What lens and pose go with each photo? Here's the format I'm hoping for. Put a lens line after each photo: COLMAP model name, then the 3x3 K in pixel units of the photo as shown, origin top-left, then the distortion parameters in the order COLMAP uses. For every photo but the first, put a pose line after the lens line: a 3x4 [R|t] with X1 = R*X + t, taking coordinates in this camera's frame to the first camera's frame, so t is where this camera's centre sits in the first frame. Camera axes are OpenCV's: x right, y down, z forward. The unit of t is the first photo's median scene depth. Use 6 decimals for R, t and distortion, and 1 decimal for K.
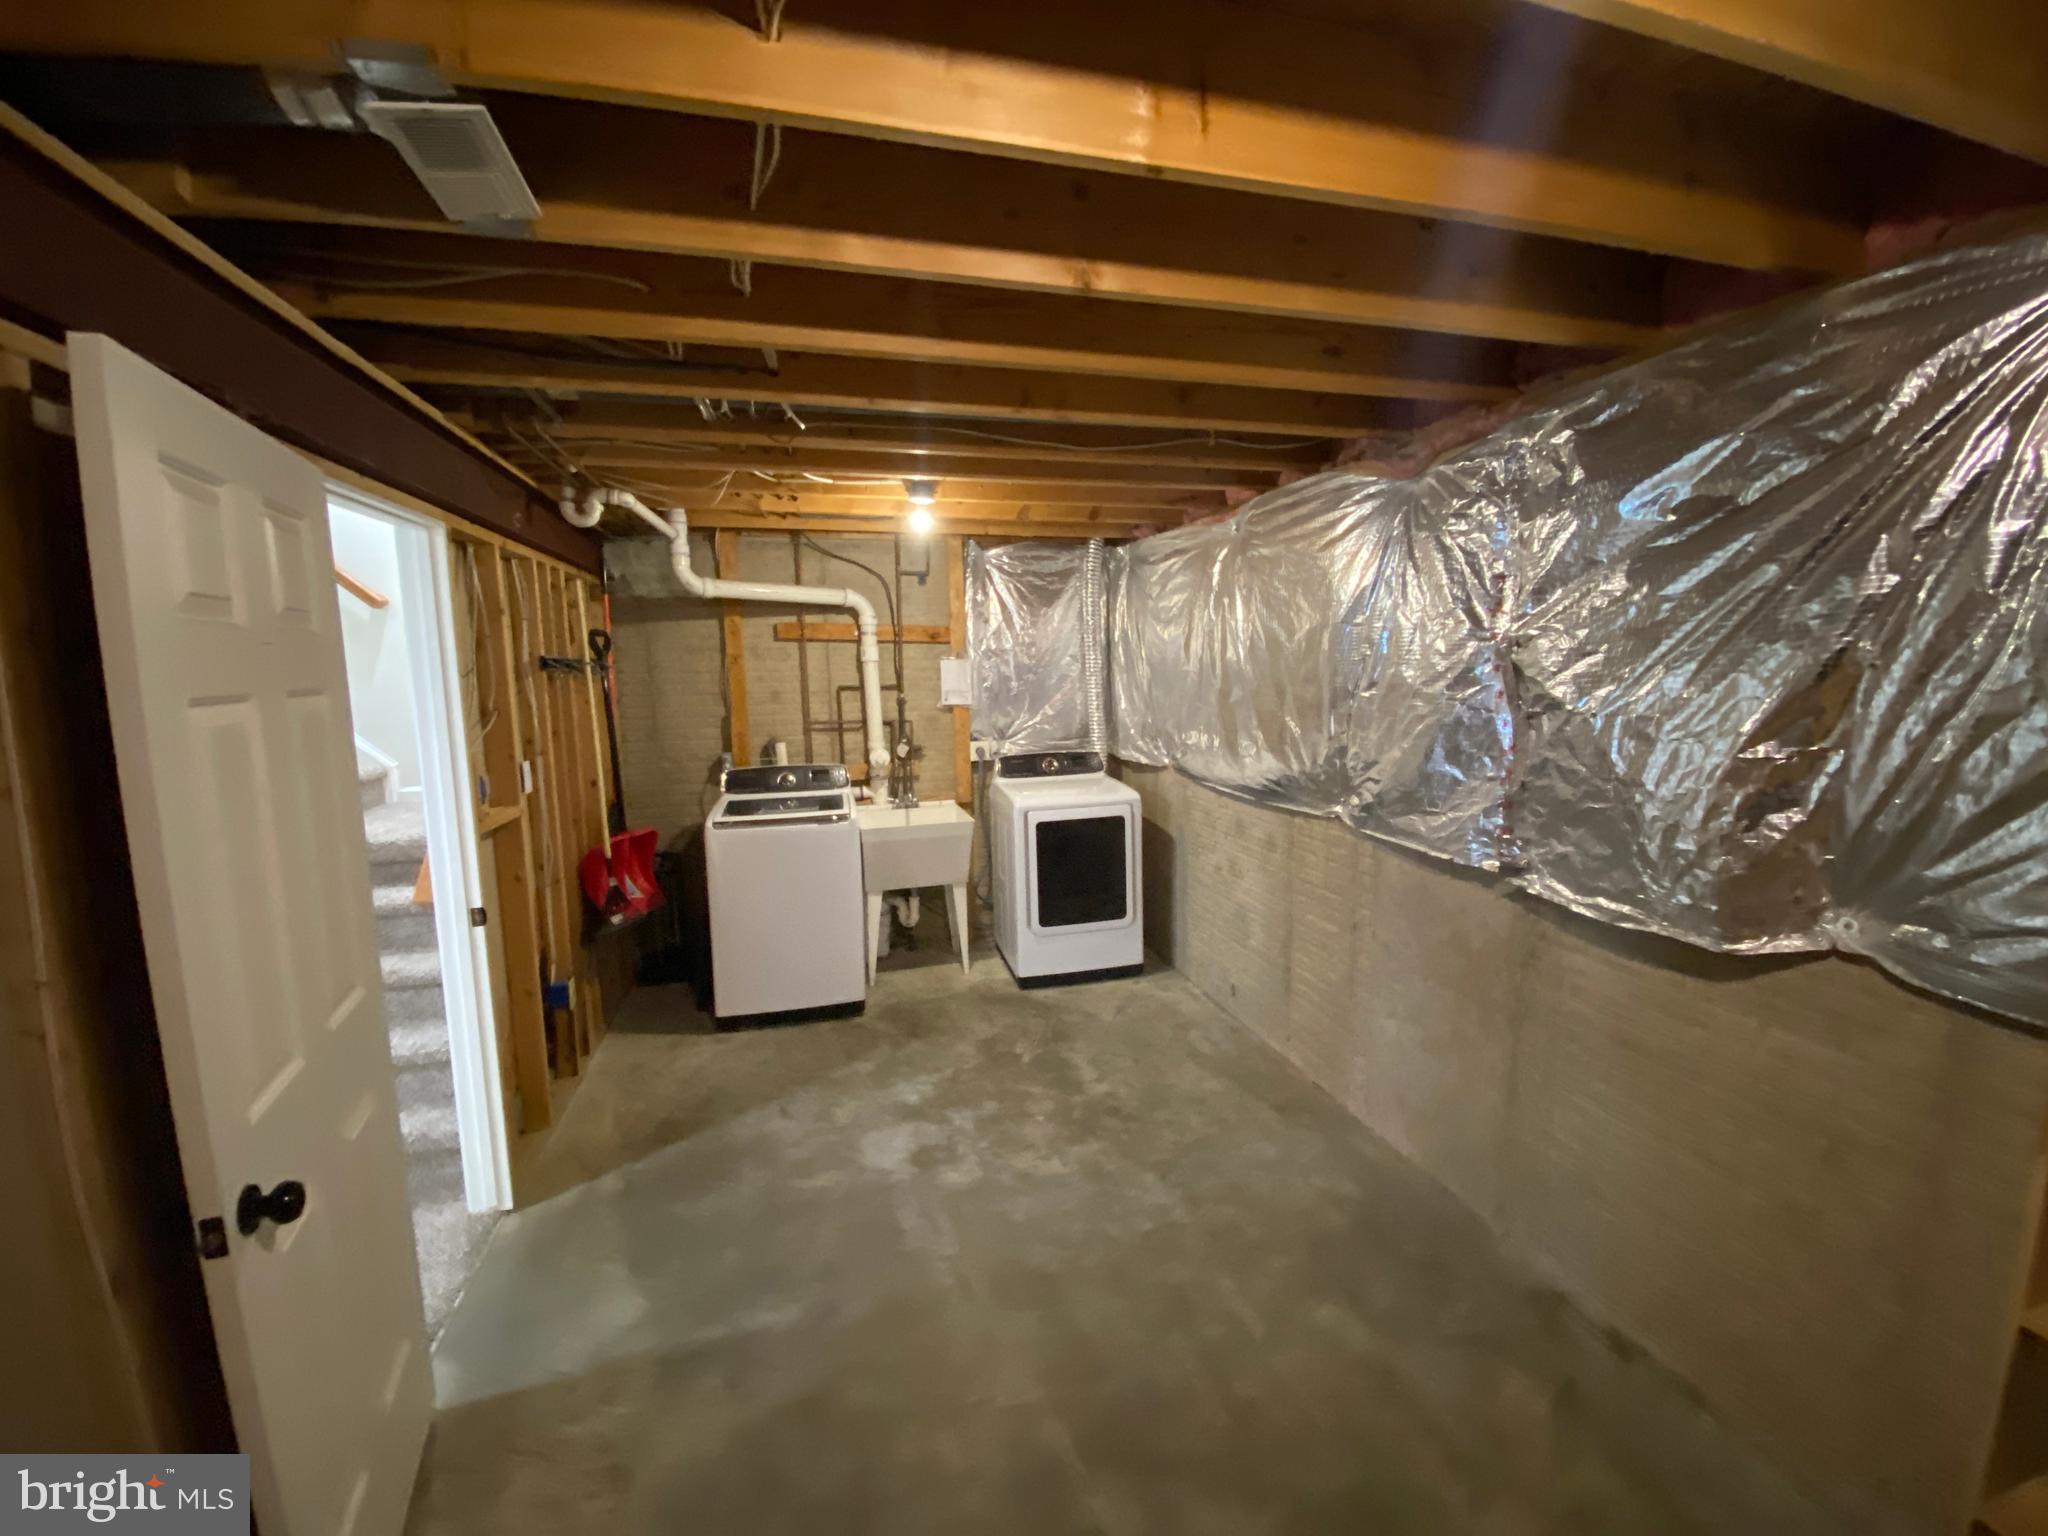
lens RADIAL K [[831.9, 0, 1056.9], [0, 831.9, 771.2], [0, 0, 1]] dist [0.005817, -0.010364]
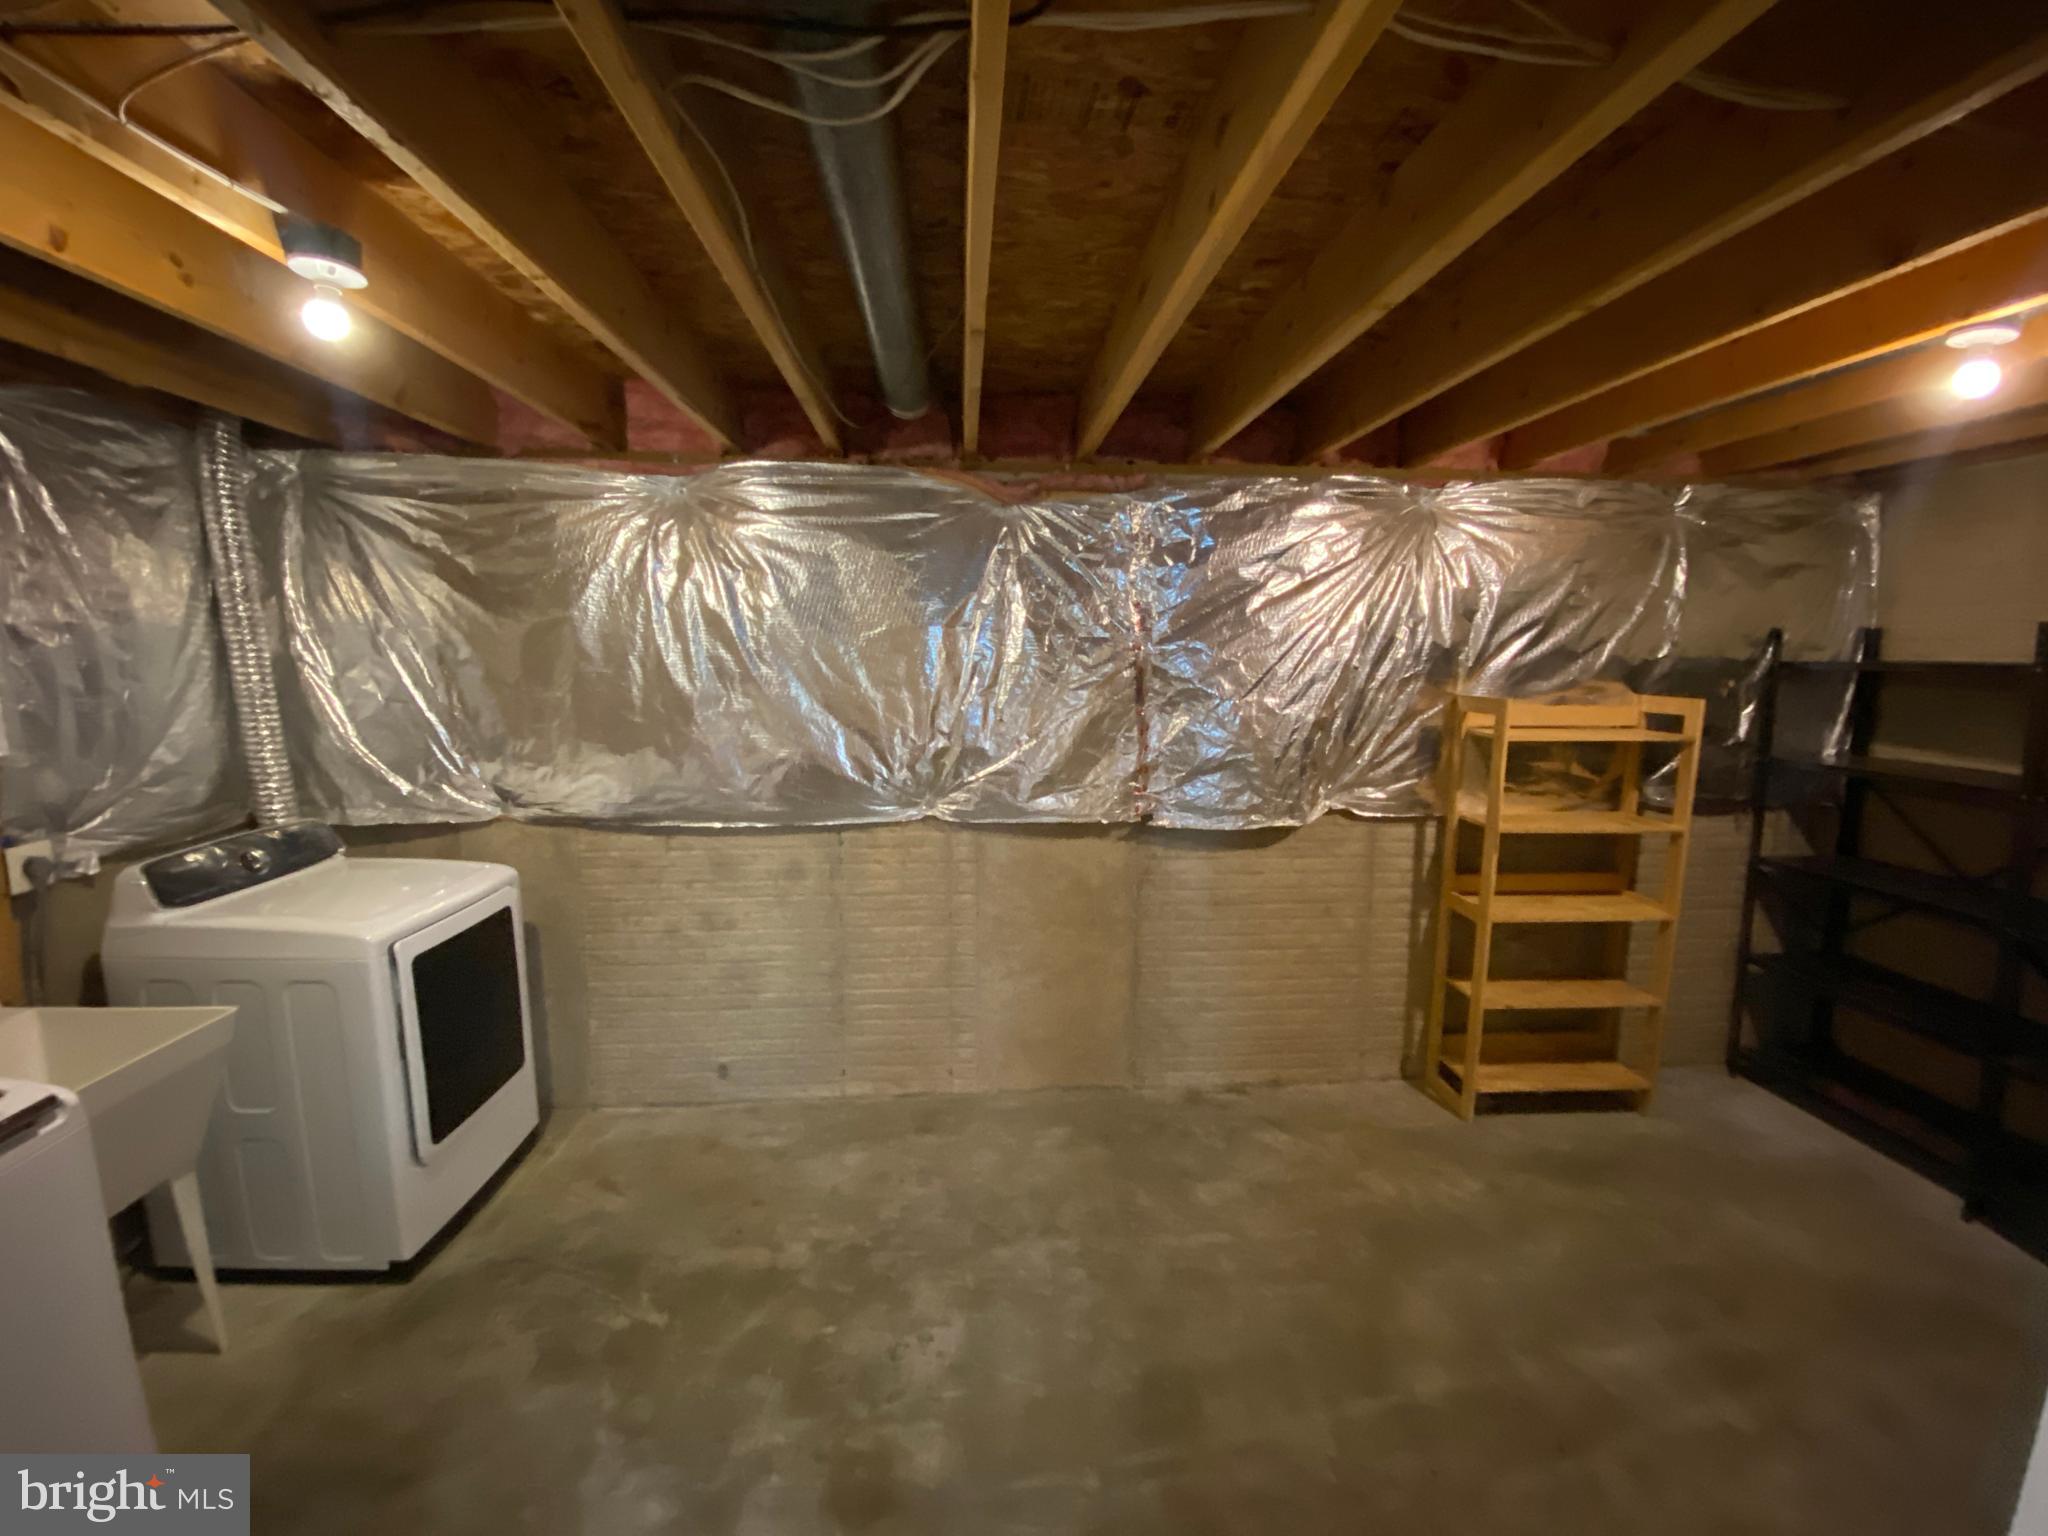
lens RADIAL K [[831.9, 0, 1017.6], [0, 831.9, 765.6], [0, 0, 1]] dist [0.005817, -0.010364]
pose [[0.196165, -0.109351, 0.974455, -0.435873], [0.121982, 0.988765, 0.086400, -0.055608], [-0.972954, 0.101917, 0.207300, 0.483544]]
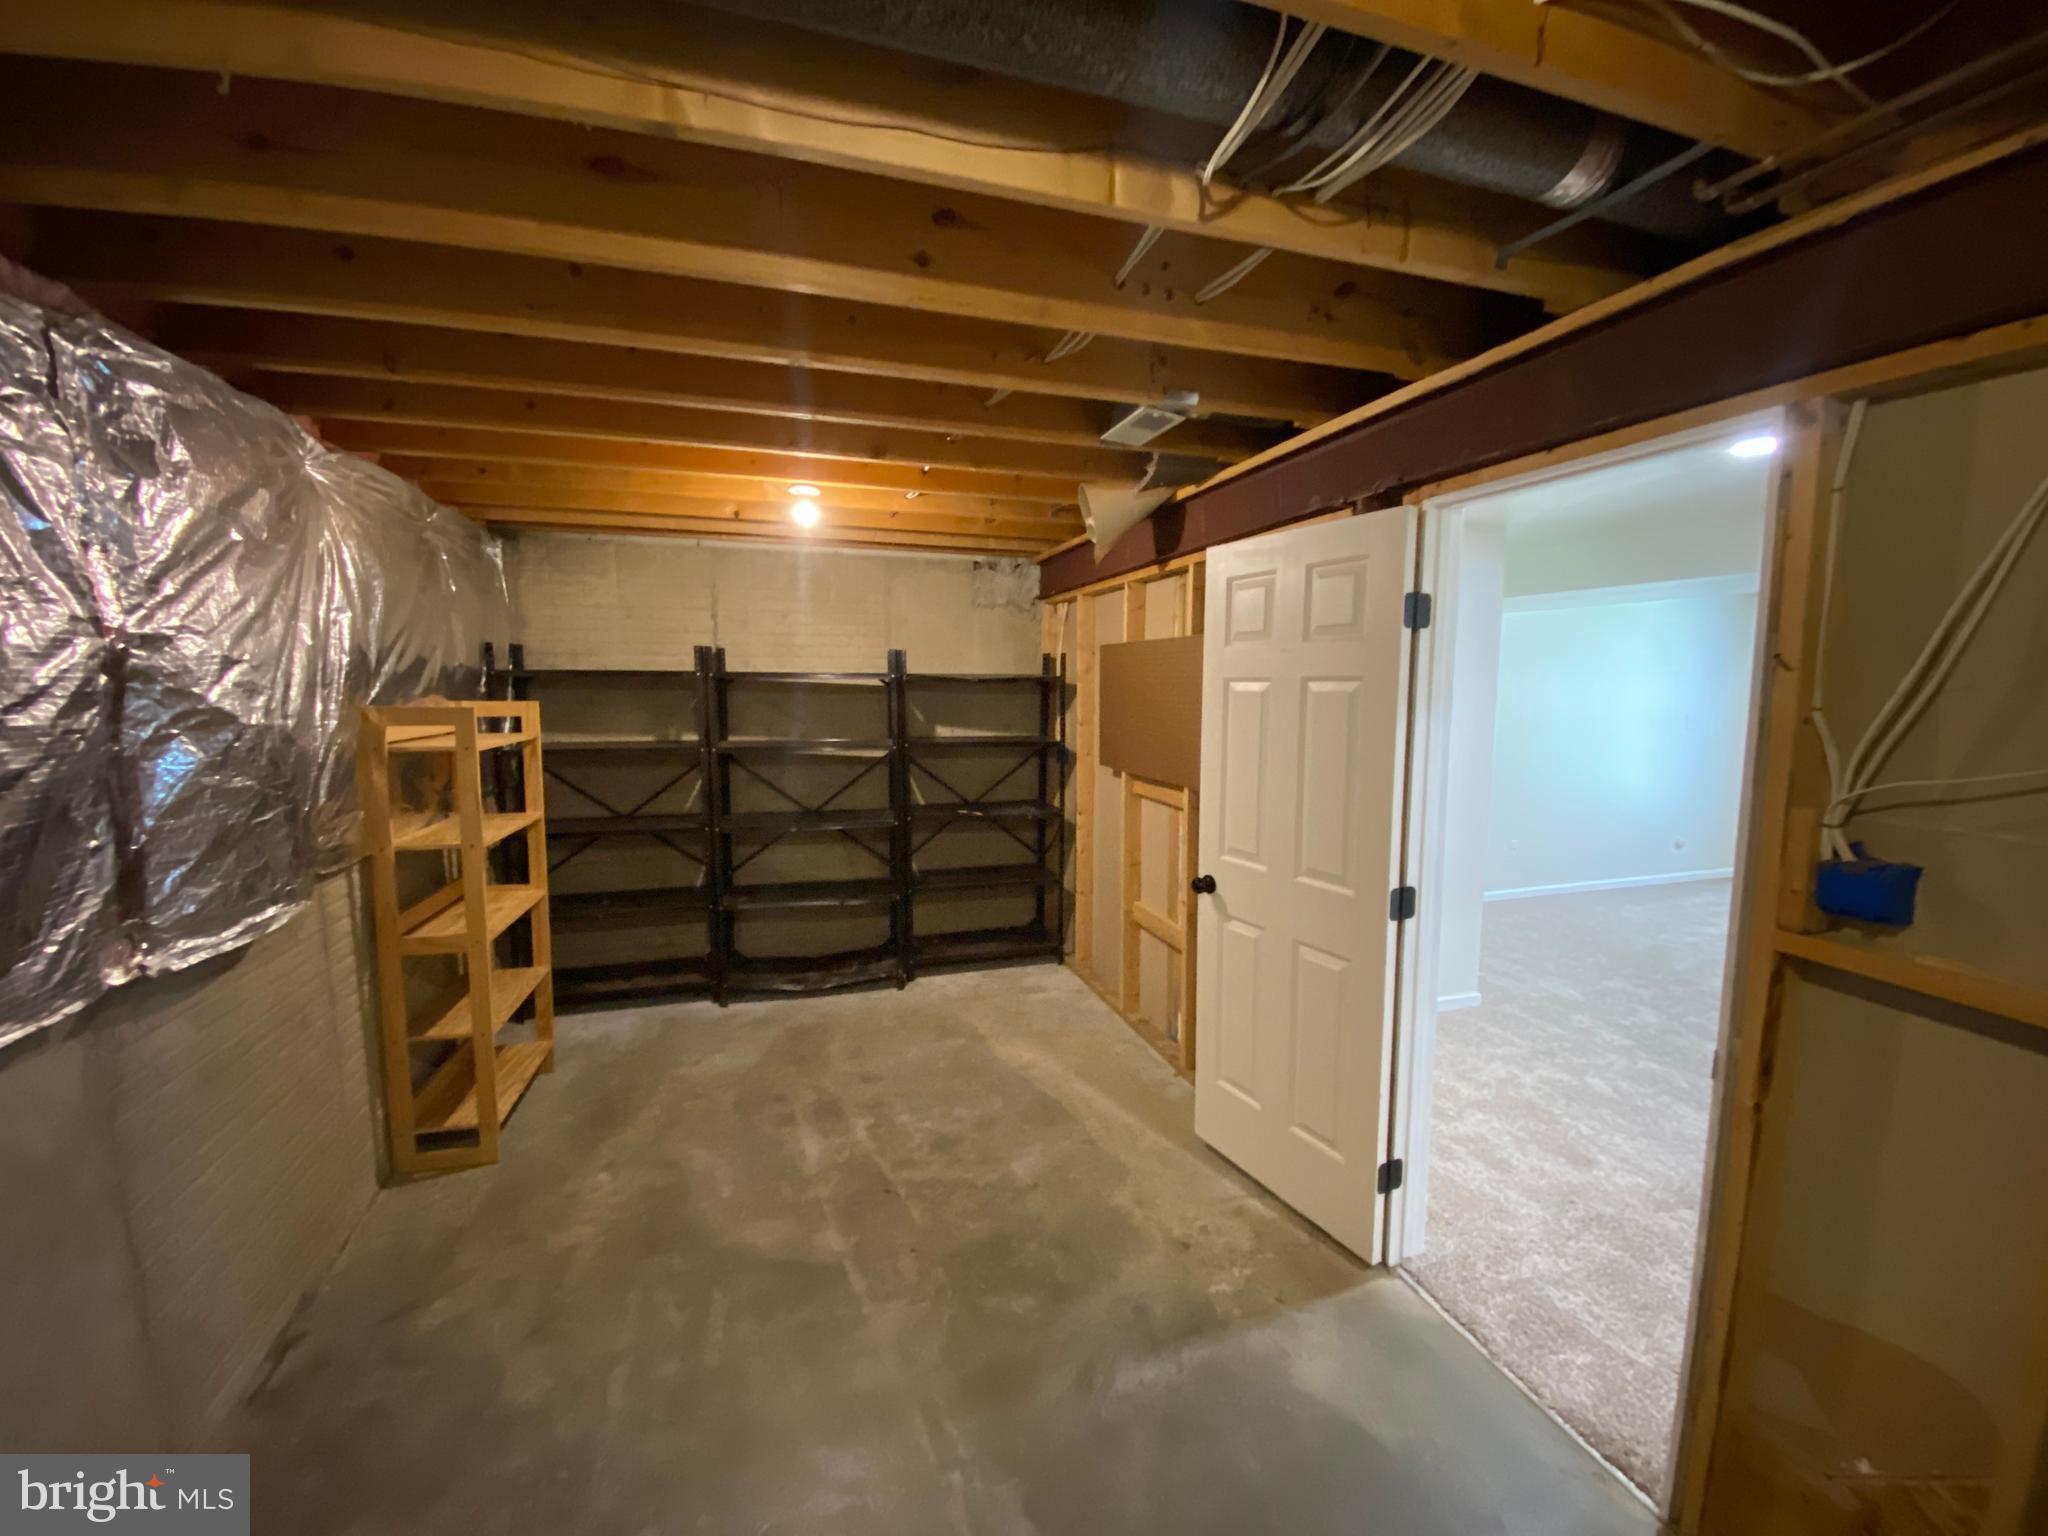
lens RADIAL K [[831.9, 0, 1034.5], [0, 831.9, 769.7], [0, 0, 1]] dist [0.005817, -0.010364]
pose [[-0.998826, 0.012787, -0.046731, -0.096119], [0.001276, 0.971153, 0.238452, -0.109714], [0.048432, 0.238112, -0.970029, 0.886834]]
